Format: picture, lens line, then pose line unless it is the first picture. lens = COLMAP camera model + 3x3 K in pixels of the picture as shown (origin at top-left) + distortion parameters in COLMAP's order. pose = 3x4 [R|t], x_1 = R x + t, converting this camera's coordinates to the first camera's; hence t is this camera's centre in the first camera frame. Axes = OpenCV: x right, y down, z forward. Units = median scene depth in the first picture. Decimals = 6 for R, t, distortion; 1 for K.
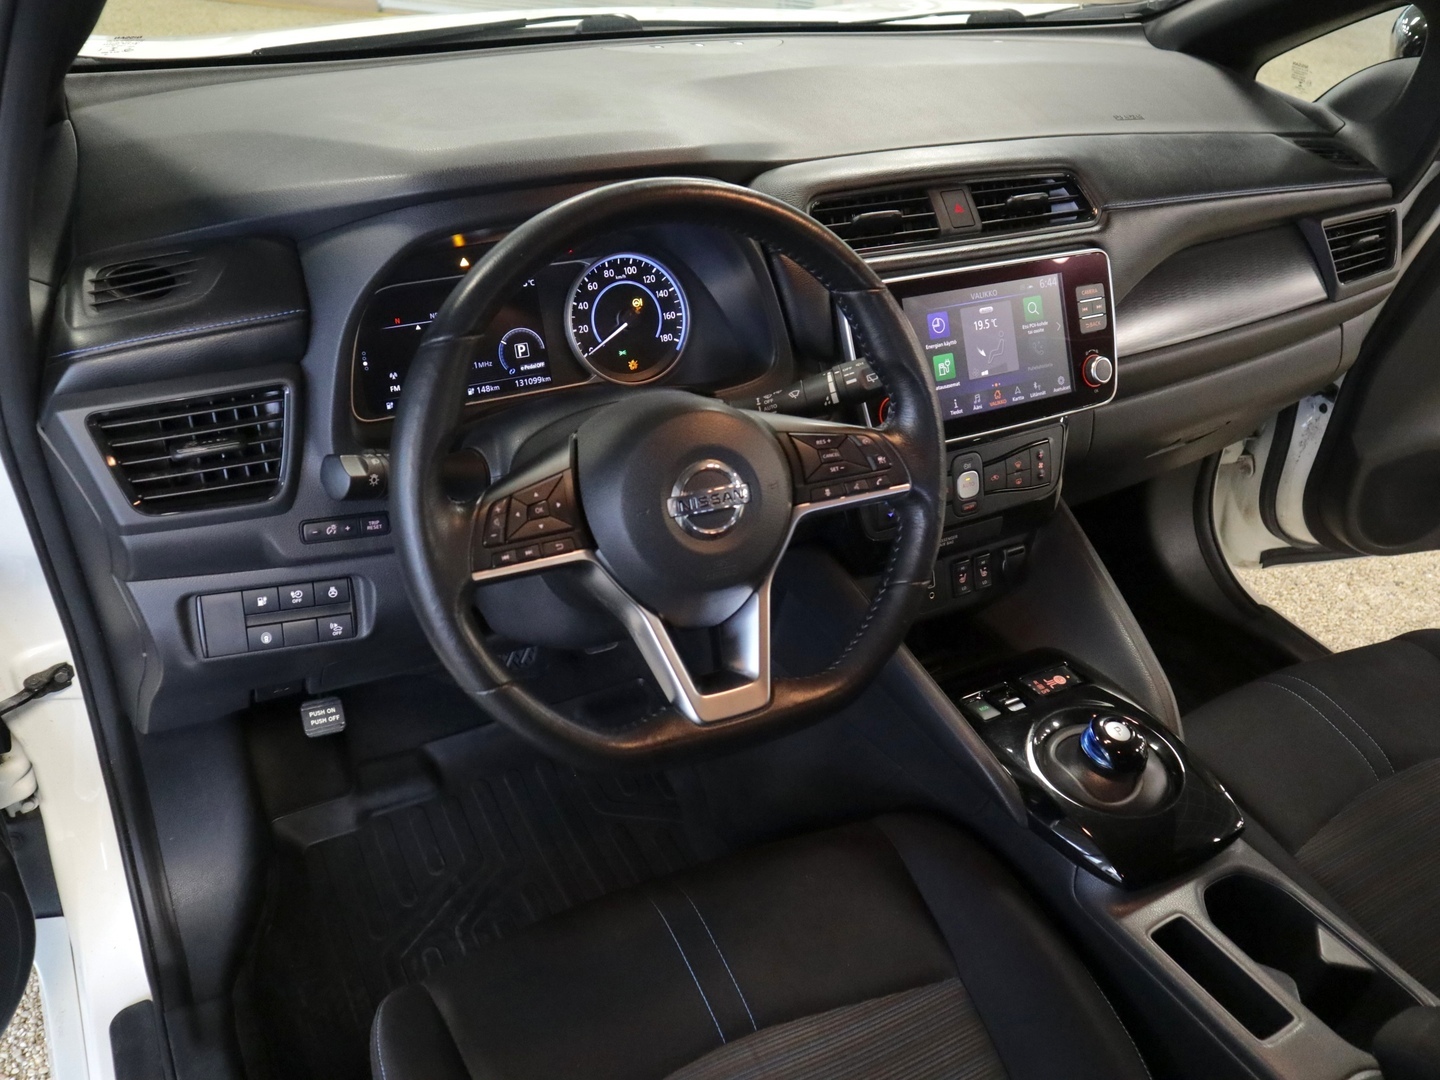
lens RADIAL K [[1105.6, 0, 720.6], [0, 1105.6, 487.1], [0, 0, 1]] dist [-0.007611, 0.005784]
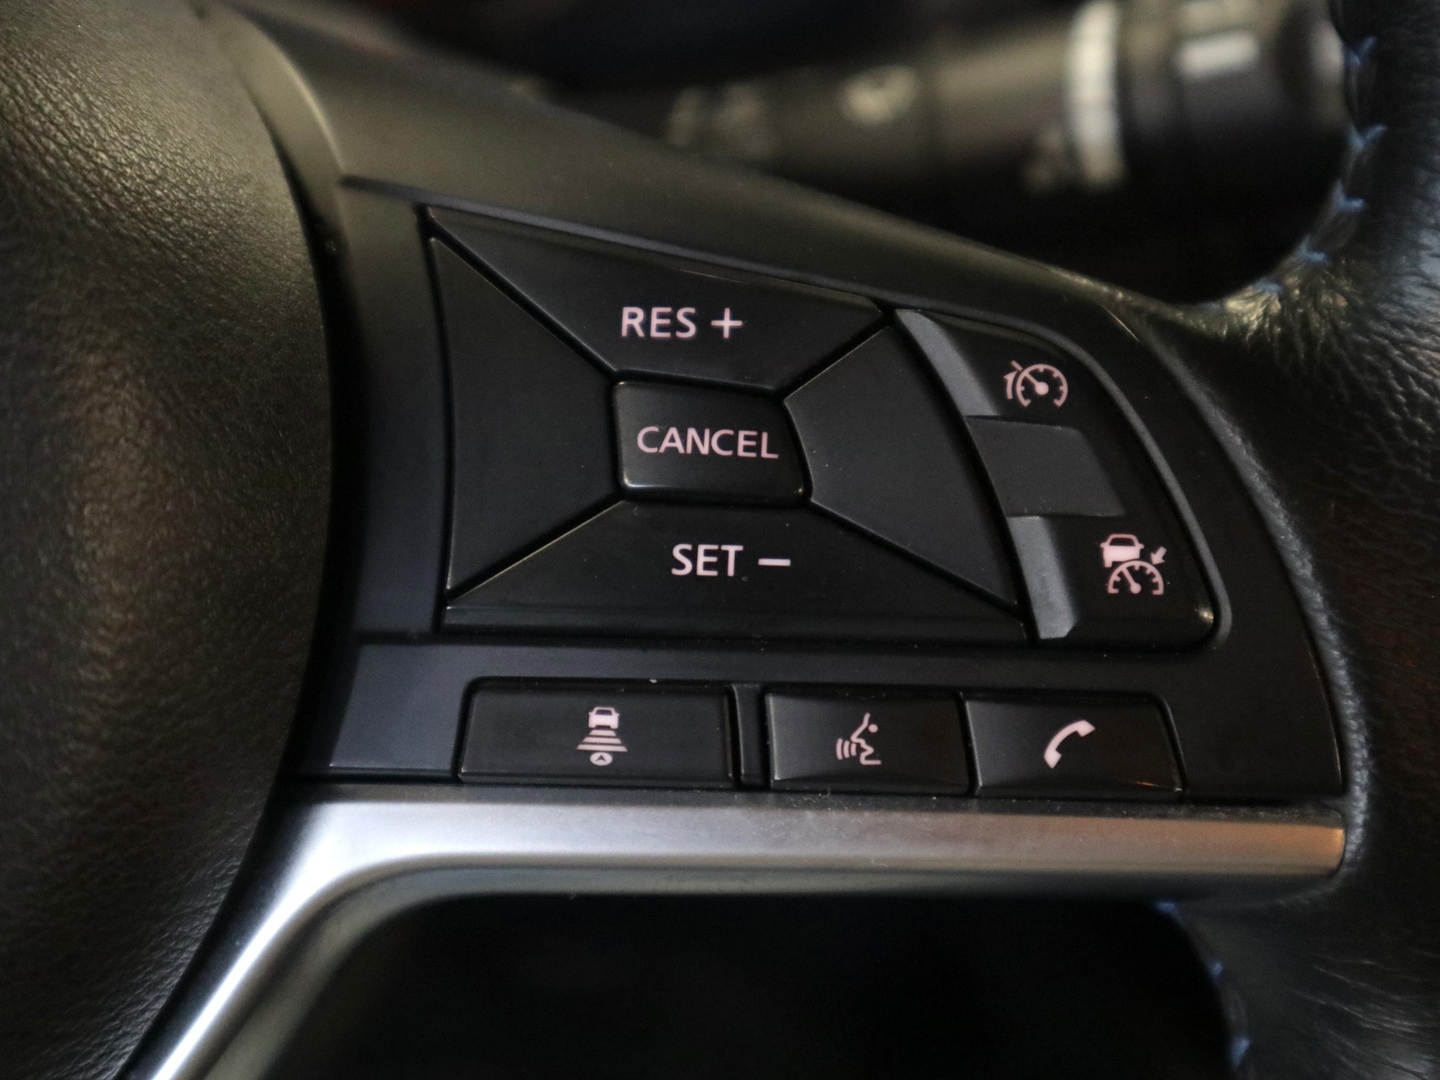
lens RADIAL K [[1886.0, 0, 720.0], [0, 1886.0, 540.0], [0, 0, 1]] dist [0.041508, 0.033963]
pose [[0.930080, 0.203629, -0.305756, 0.132188], [-0.199324, 0.978872, 0.045591, -0.022189], [0.308580, 0.018541, 0.951018, 0.636646]]
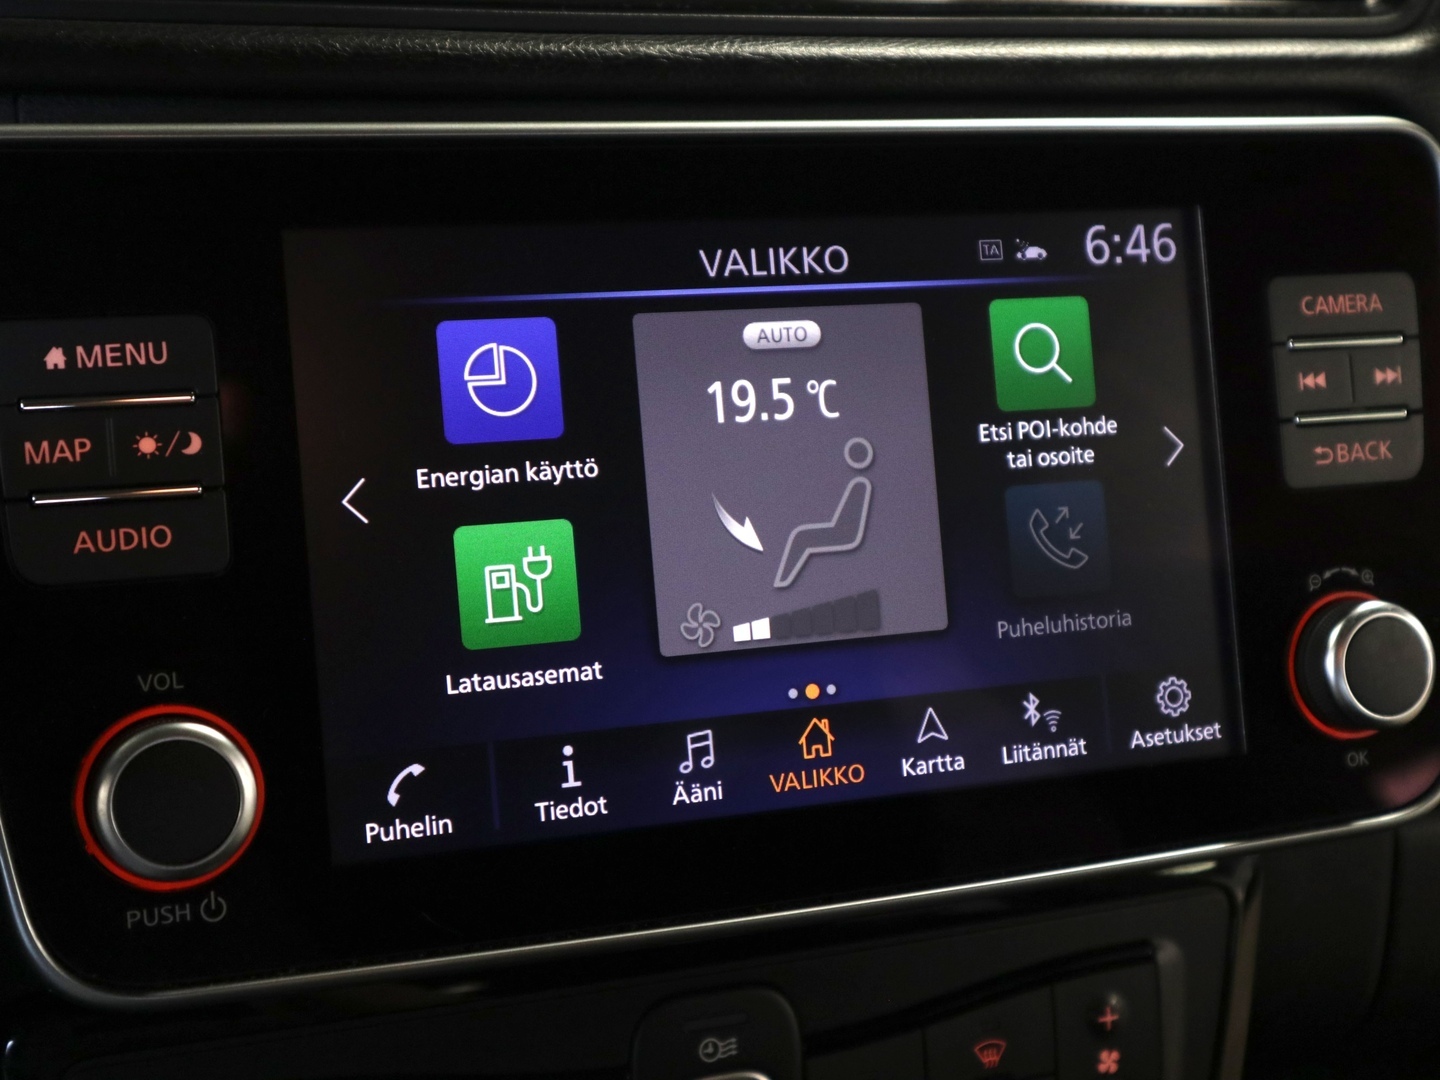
lens RADIAL K [[1886.0, 0, 720.0], [0, 1886.0, 540.0], [0, 0, 1]] dist [0.041508, 0.033963]
pose [[0.986311, 0.077282, -0.145661, 0.294292], [-0.096094, 0.987252, -0.126886, -0.077228], [0.133998, 0.139147, 0.981164, 0.673132]]
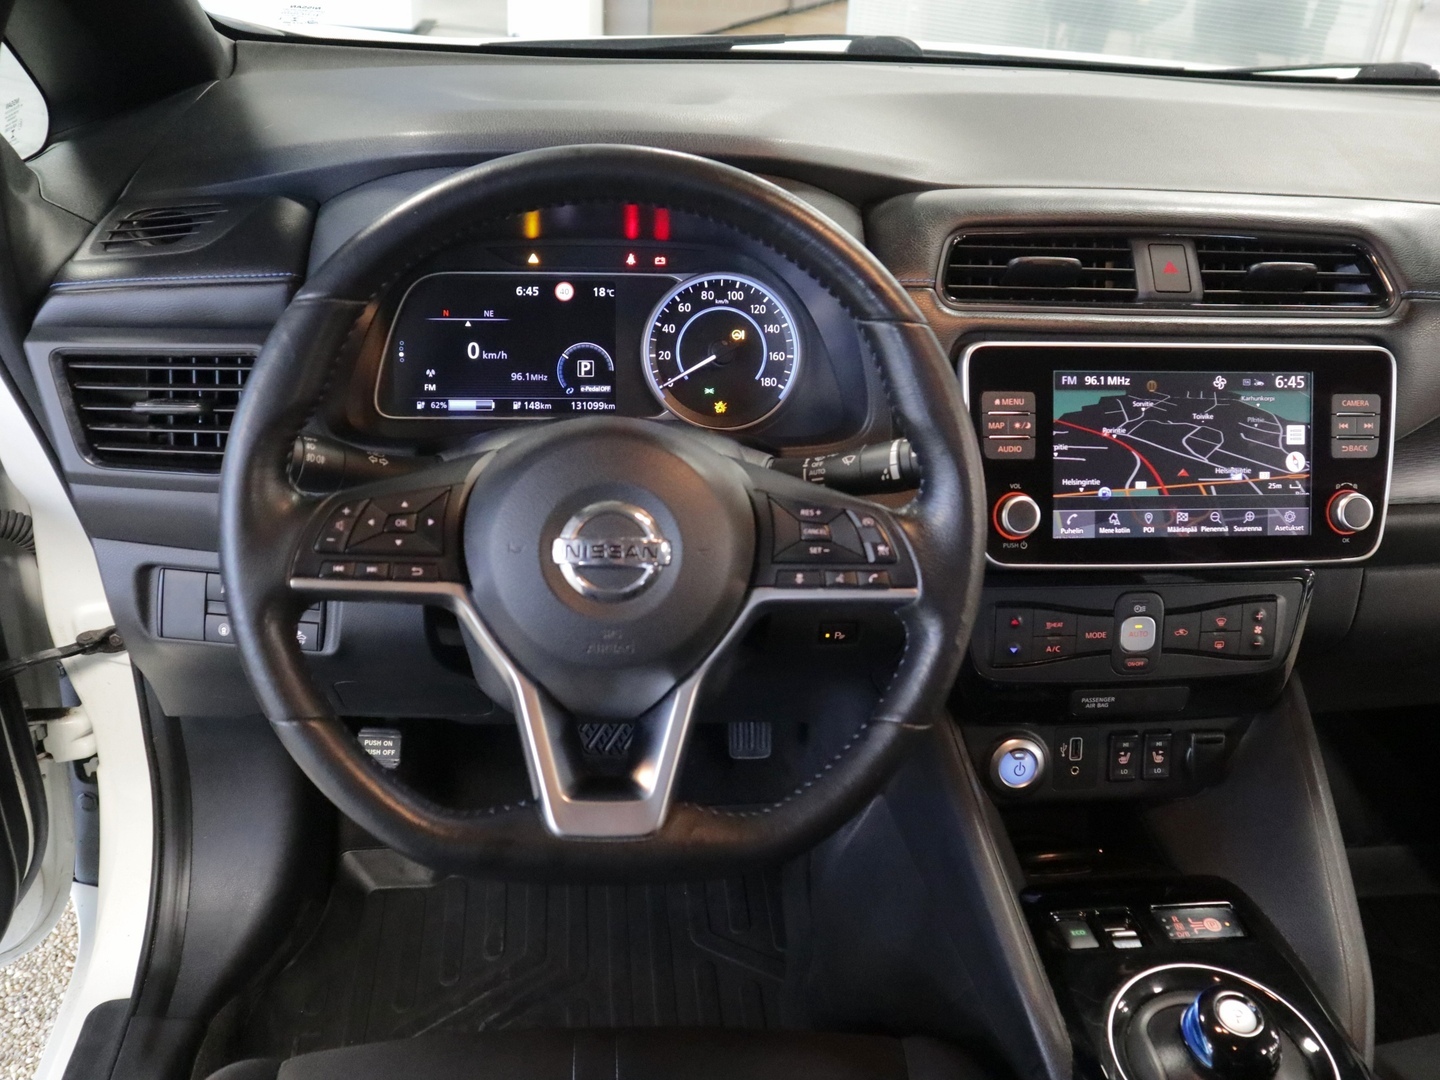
lens RADIAL K [[1185.2, 0, 808.7], [0, 1185.2, 531.8], [0, 0, 1]] dist [0.000291, -0.005857]
pose [[0.936098, 0.168716, -0.308636, 0.274670], [-0.188839, 0.981337, -0.036303, 0.001462], [0.296751, 0.092265, 0.950487, 0.178442]]
